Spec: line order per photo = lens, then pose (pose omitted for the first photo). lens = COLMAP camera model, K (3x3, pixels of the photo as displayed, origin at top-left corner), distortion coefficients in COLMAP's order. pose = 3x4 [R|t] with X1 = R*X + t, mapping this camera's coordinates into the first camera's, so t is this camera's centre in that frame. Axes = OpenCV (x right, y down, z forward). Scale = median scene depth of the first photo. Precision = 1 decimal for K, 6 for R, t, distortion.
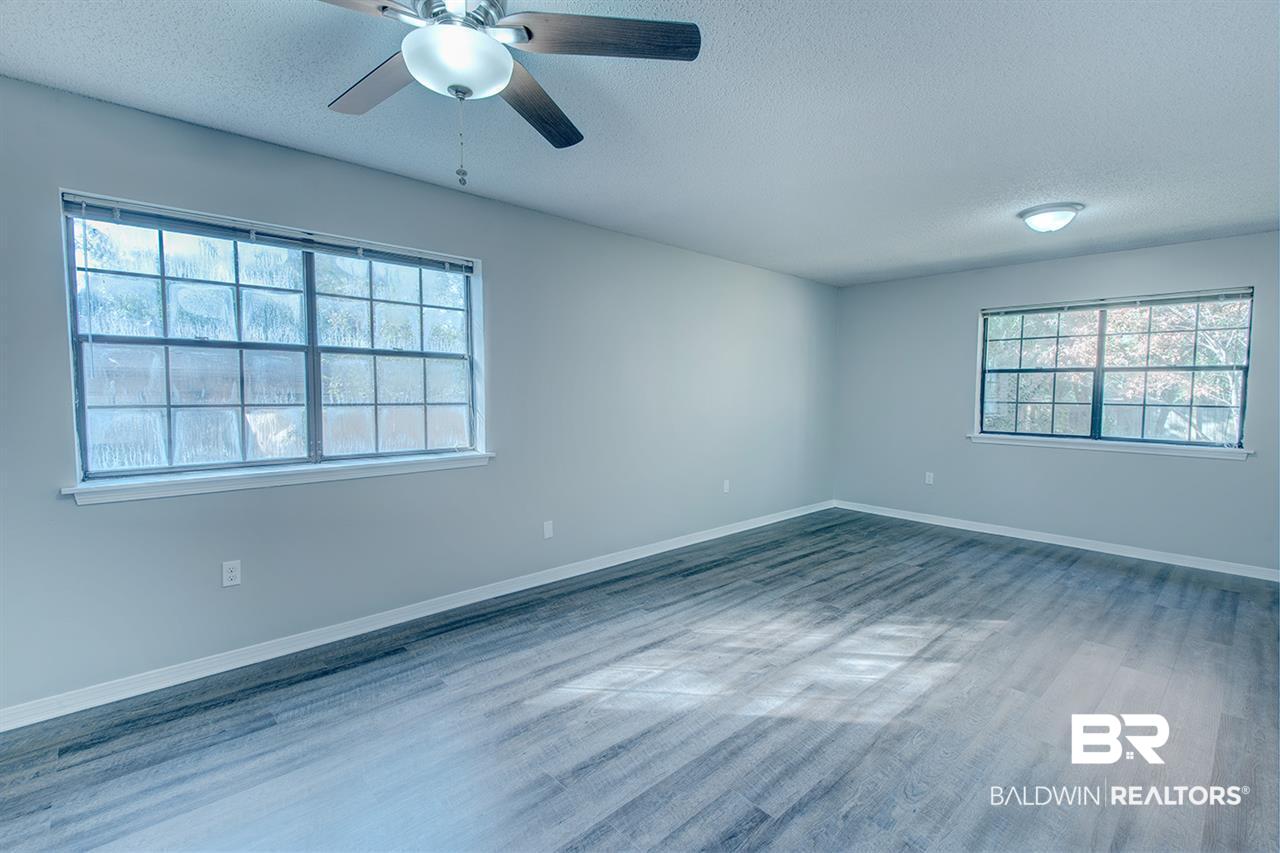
lens RADIAL K [[574.9, 0, 642.6], [0, 574.9, 424.7], [0, 0, 1]] dist [0.027885, -0.018206]
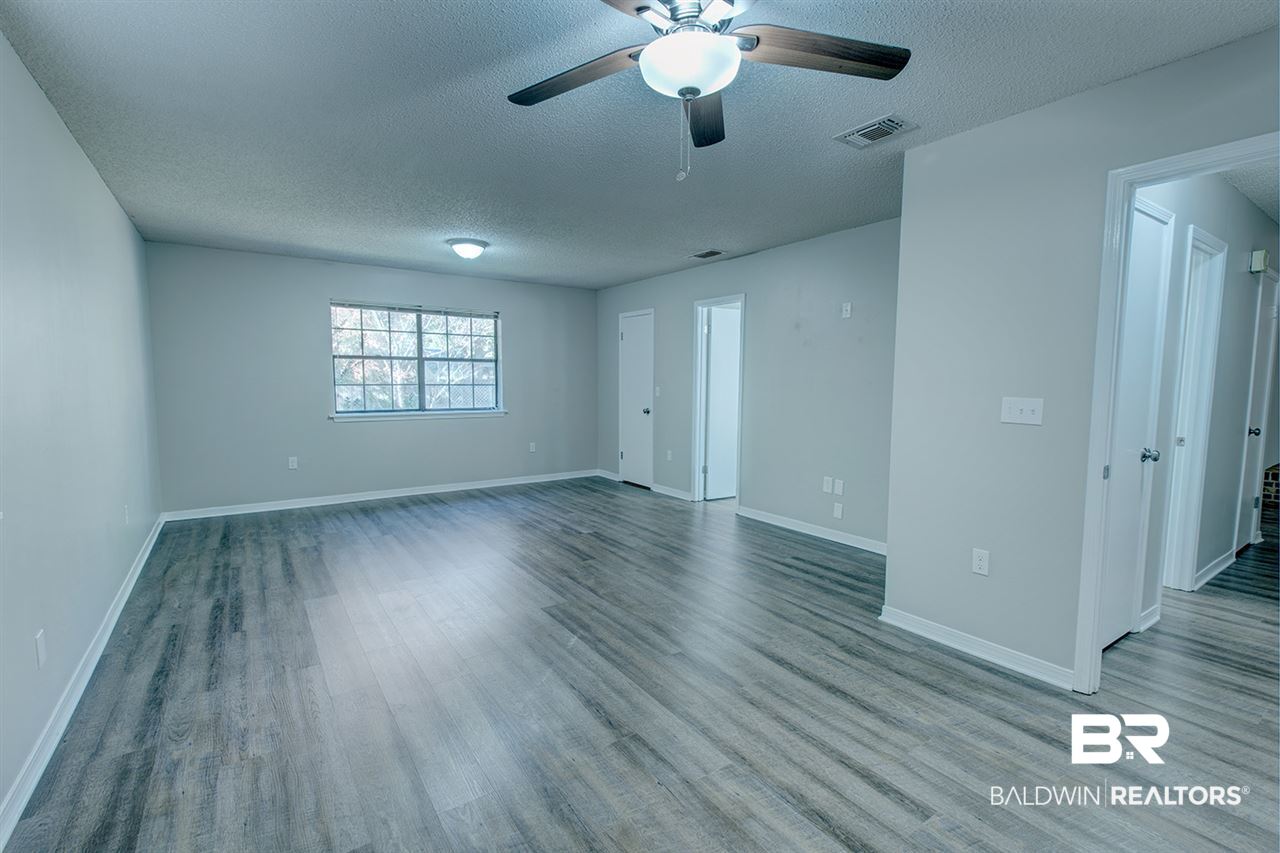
lens RADIAL K [[574.9, 0, 642.6], [0, 574.9, 424.7], [0, 0, 1]] dist [0.027885, -0.018206]
pose [[0.139700, -0.085465, 0.986499, -0.547497], [0.058239, 0.995253, 0.077976, -0.021088], [-0.988480, 0.046560, 0.144014, 0.372948]]
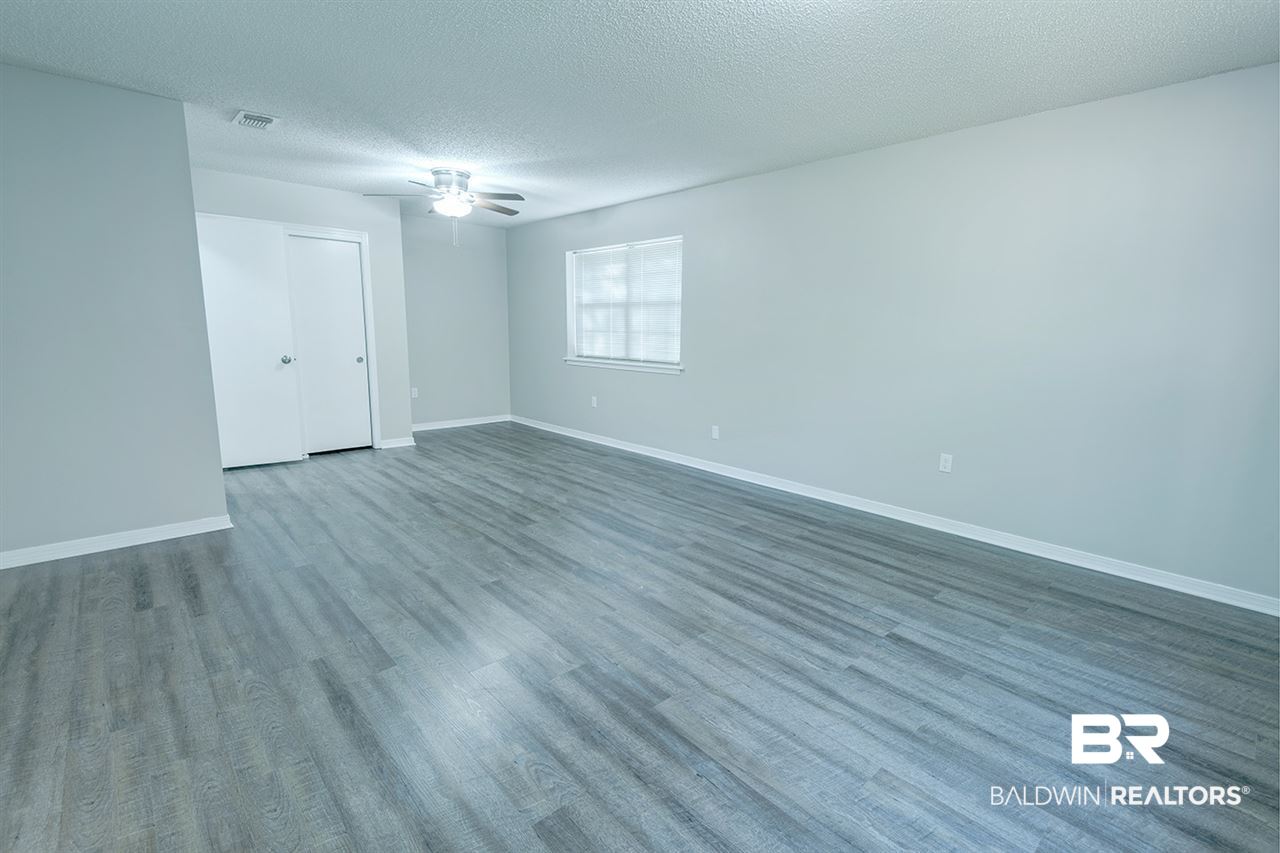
lens RADIAL K [[574.9, 0, 642.6], [0, 574.9, 424.7], [0, 0, 1]] dist [0.027885, -0.018206]
pose [[-0.005329, 0.160478, -0.987025, 1.064552], [-0.081546, 0.983682, 0.160375, -0.029802], [0.996655, 0.081343, 0.007844, 0.781212]]
